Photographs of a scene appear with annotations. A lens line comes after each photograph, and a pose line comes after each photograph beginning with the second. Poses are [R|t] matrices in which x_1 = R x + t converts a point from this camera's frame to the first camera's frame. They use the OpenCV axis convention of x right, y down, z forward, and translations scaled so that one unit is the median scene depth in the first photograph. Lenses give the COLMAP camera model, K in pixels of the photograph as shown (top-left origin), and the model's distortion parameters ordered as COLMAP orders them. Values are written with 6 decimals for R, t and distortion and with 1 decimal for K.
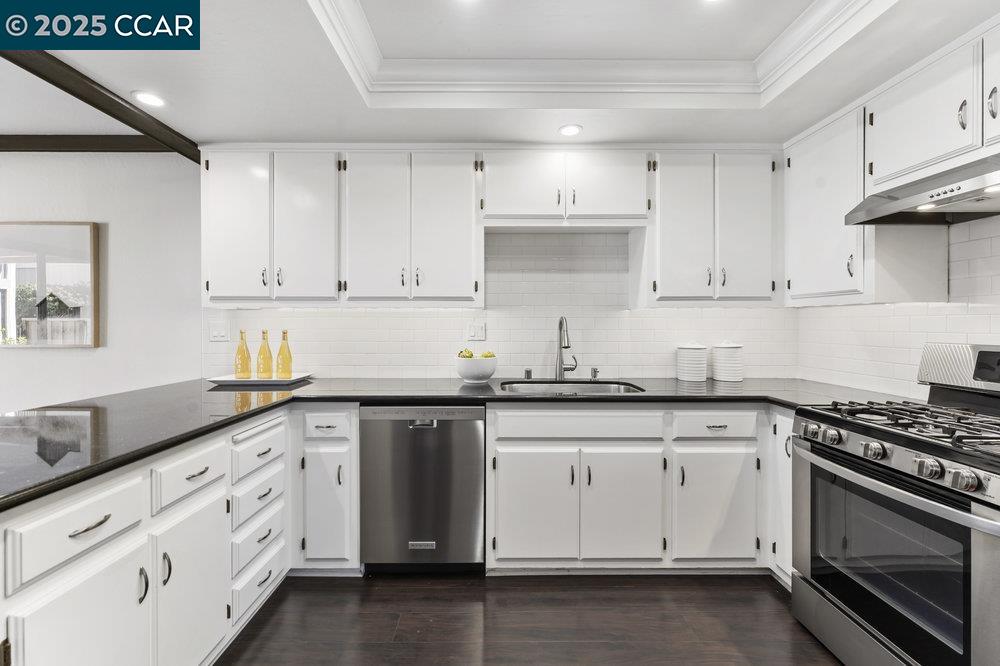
lens RADIAL K [[409.4, 0, 498.0], [0, 409.4, 328.4], [0, 0, 1]] dist [0.001179, 0.000146]
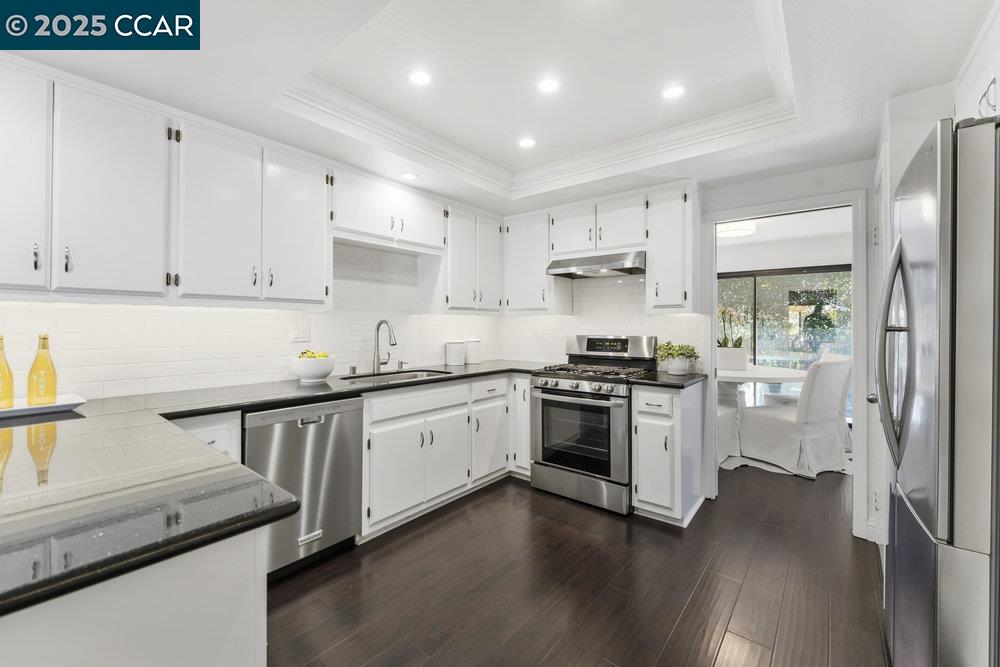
lens RADIAL K [[409.4, 0, 498.0], [0, 409.4, 328.9], [0, 0, 1]] dist [0.001179, 0.000146]
pose [[0.636396, -0.004999, 0.771347, -0.619330], [0.008611, 0.999963, -0.000623, 0.002008], [-0.771315, 0.007038, 0.636415, -0.033943]]
